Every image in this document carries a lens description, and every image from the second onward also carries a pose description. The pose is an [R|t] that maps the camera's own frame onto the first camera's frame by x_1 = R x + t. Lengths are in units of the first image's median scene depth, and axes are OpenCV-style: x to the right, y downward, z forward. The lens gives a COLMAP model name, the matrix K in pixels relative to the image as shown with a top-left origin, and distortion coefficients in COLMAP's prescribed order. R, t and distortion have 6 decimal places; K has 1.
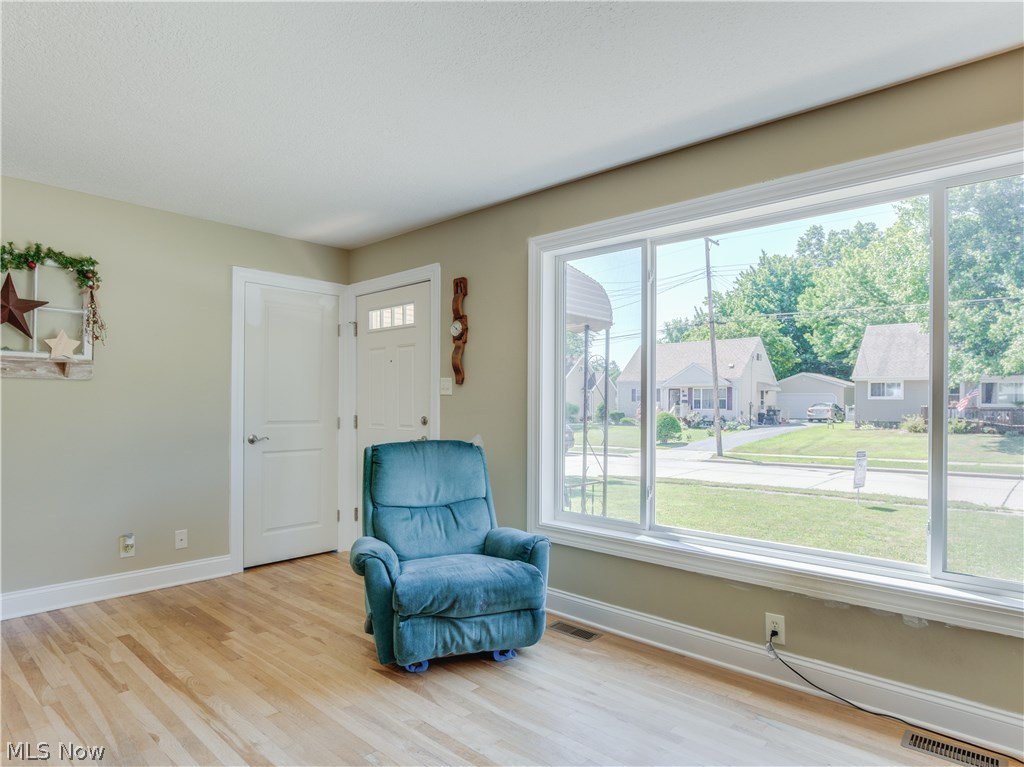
lens RADIAL K [[581.5, 0, 519.8], [0, 581.5, 402.2], [0, 0, 1]] dist [-0.043901, 0.004643]
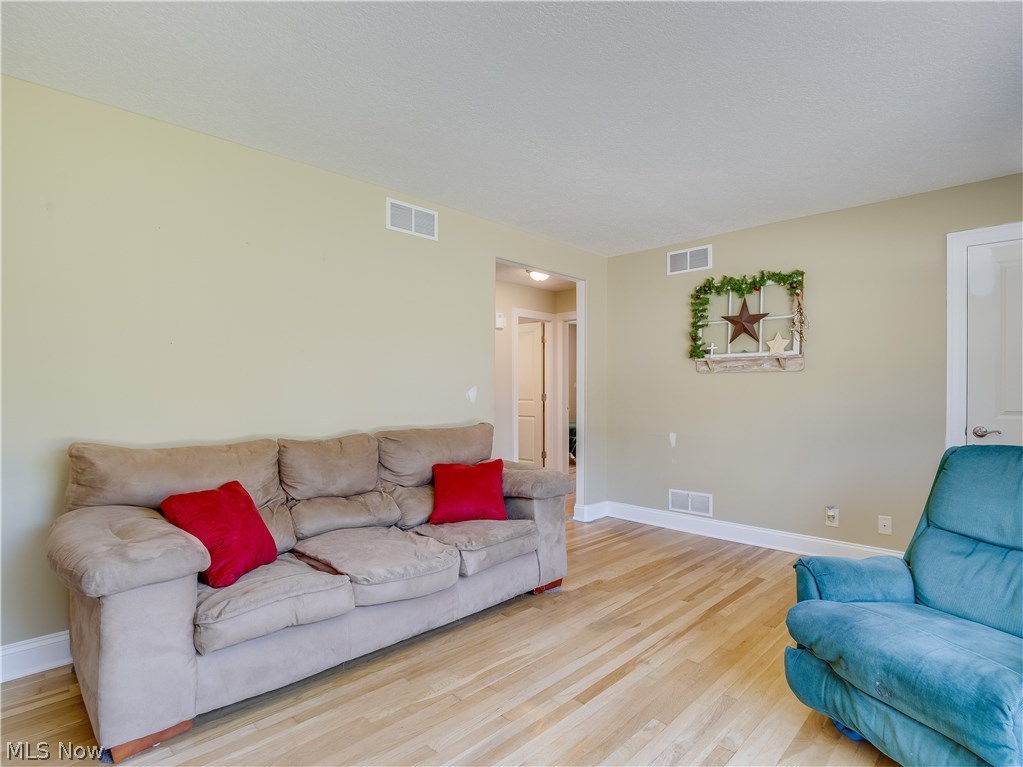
lens RADIAL K [[532.1, 0, 502.4], [0, 532.1, 390.0], [0, 0, 1]] dist [-0.026043, -0.000695]
pose [[-0.062603, -0.004883, -0.998027, 0.440379], [0.006621, 0.999964, -0.005307, 0.004343], [0.998017, -0.006940, -0.062568, 0.467678]]
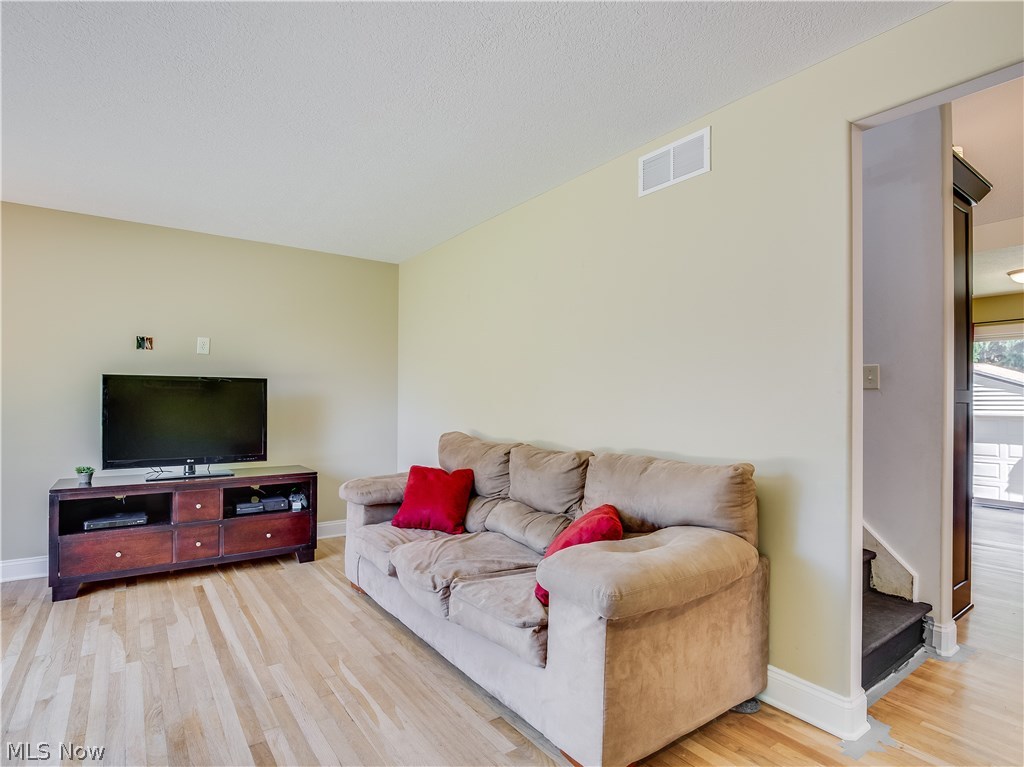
lens RADIAL K [[546.6, 0, 512.1], [0, 546.6, 394.5], [0, 0, 1]] dist [-0.005299, 0.001705]
pose [[-0.978336, -0.018296, 0.206212, -0.588676], [-0.022217, 0.999613, -0.016712, 0.002696], [-0.205827, -0.020931, -0.978365, 1.047643]]
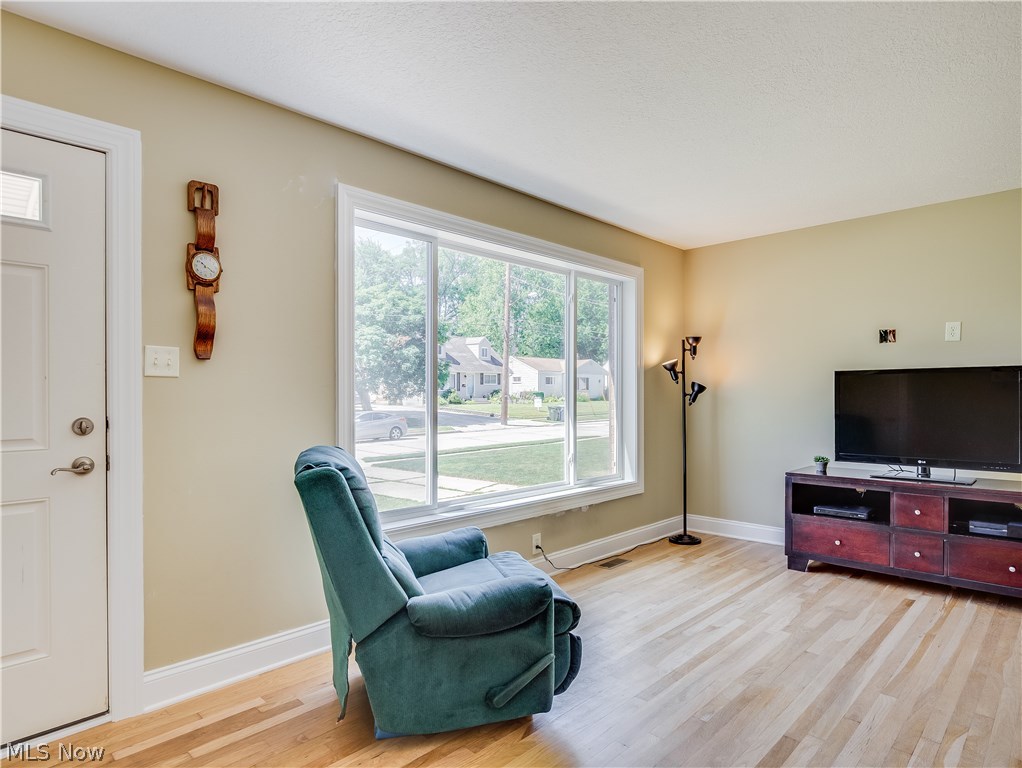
lens RADIAL K [[612.4, 0, 513.1], [0, 612.4, 386.6], [0, 0, 1]] dist [0.001111, 0.002161]
pose [[0.026439, -0.000854, 0.999650, -0.878594], [-0.001051, 0.999999, 0.000882, -0.005339], [-0.999650, -0.001074, 0.026438, 0.803037]]
